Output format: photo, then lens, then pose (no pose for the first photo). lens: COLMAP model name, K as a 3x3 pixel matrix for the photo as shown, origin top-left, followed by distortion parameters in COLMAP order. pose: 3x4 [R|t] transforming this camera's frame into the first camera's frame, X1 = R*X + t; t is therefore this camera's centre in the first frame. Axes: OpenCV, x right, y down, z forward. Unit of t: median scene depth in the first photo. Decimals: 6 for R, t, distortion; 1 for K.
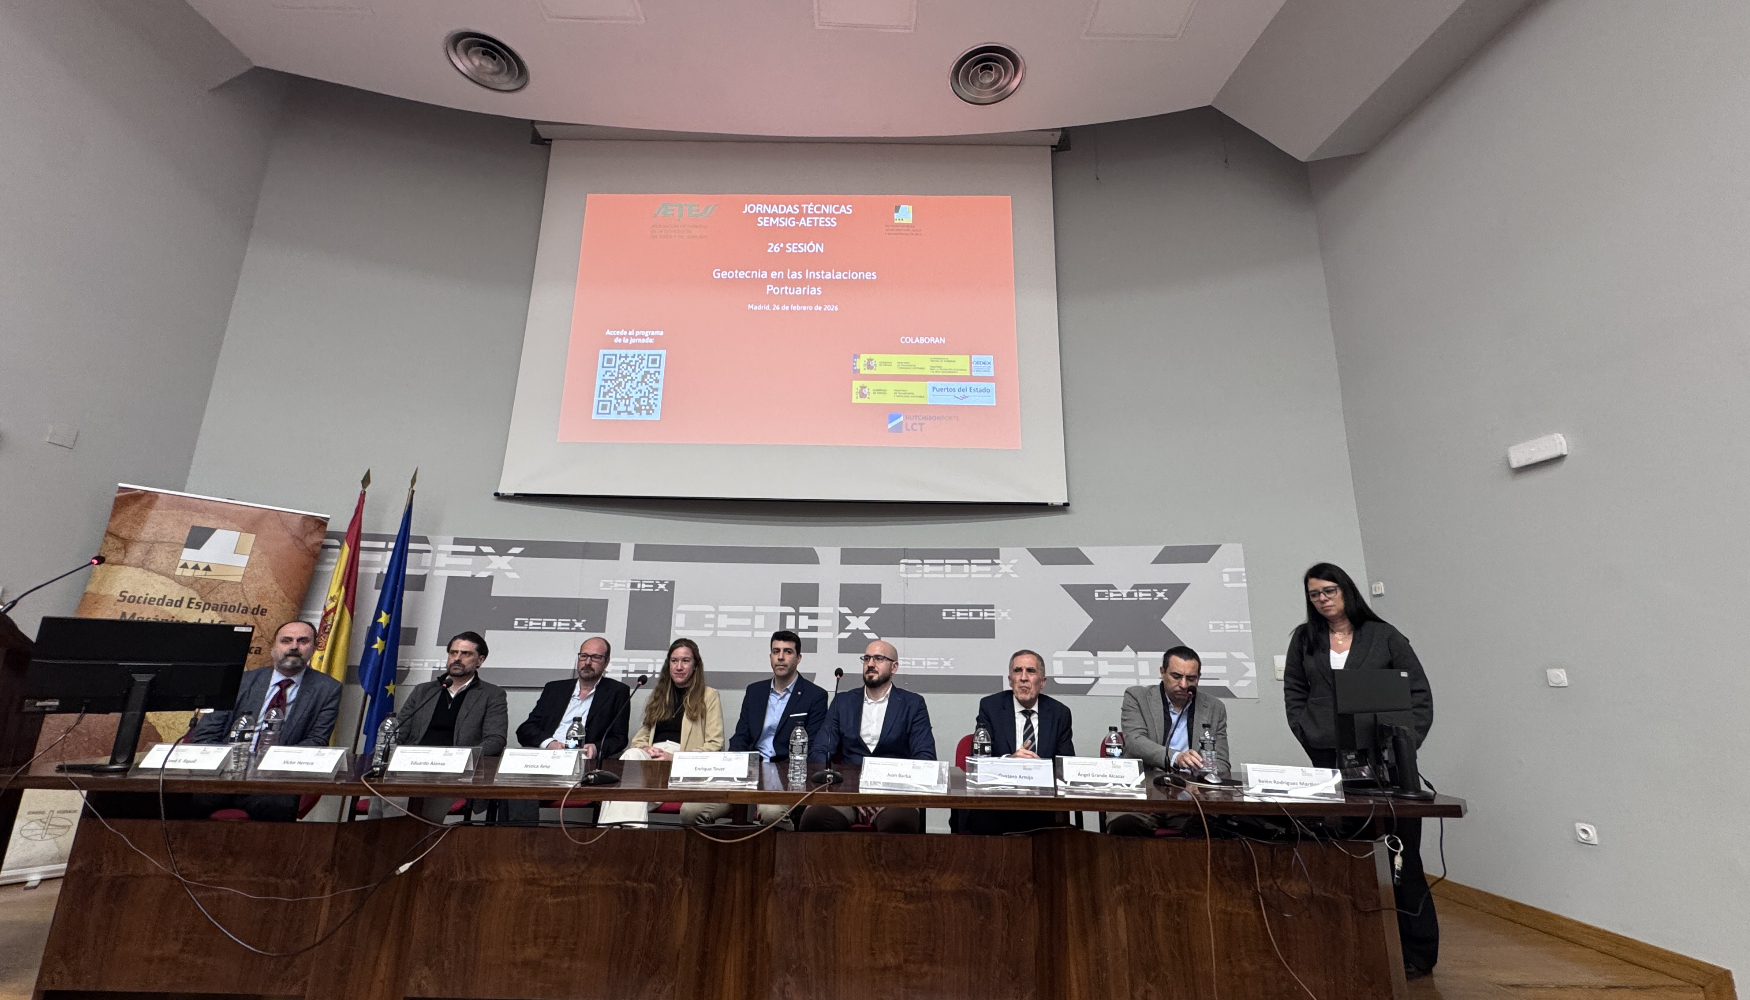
lens RADIAL K [[710.7, 0, 875.0], [0, 710.7, 500.0], [0, 0, 1]] dist [-0.002585, 0.000517]
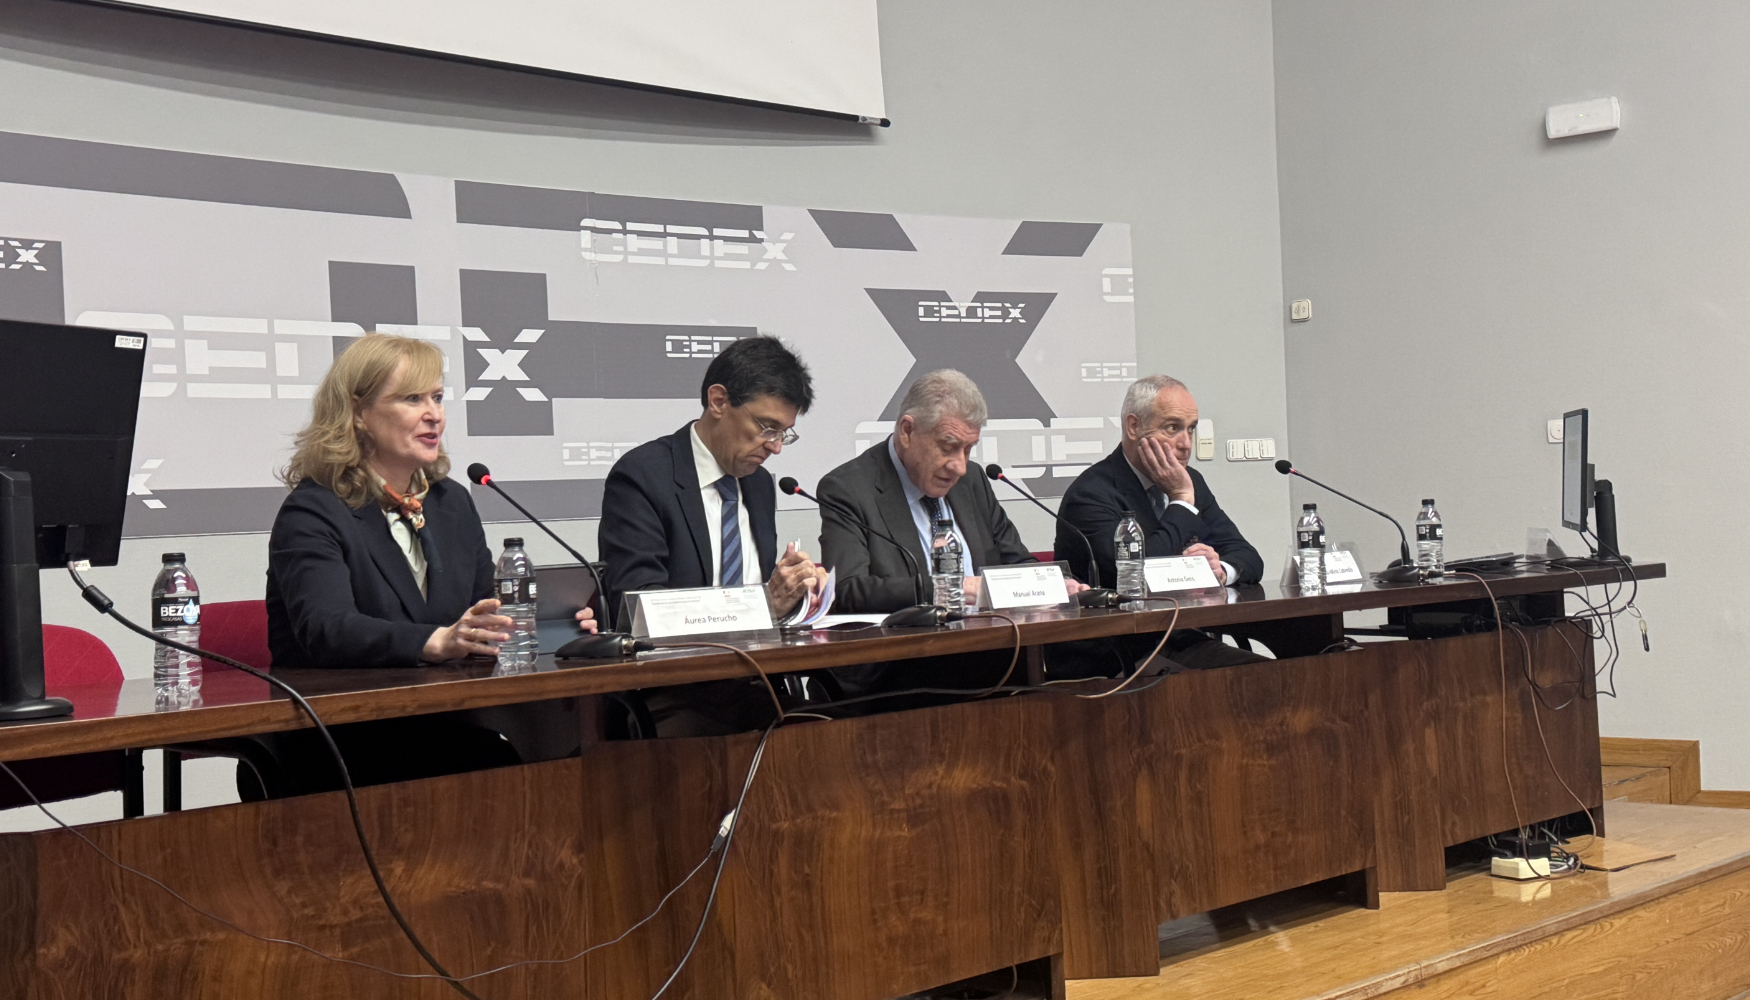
lens RADIAL K [[2089.1, 0, 881.3], [0, 2089.1, 498.1], [0, 0, 1]] dist [0.137721, -0.042244]
pose [[0.702319, -0.041981, 0.710624, -0.793886], [-0.110954, 0.979604, 0.167529, 0.017886], [-0.703163, -0.196506, 0.683336, -0.025250]]
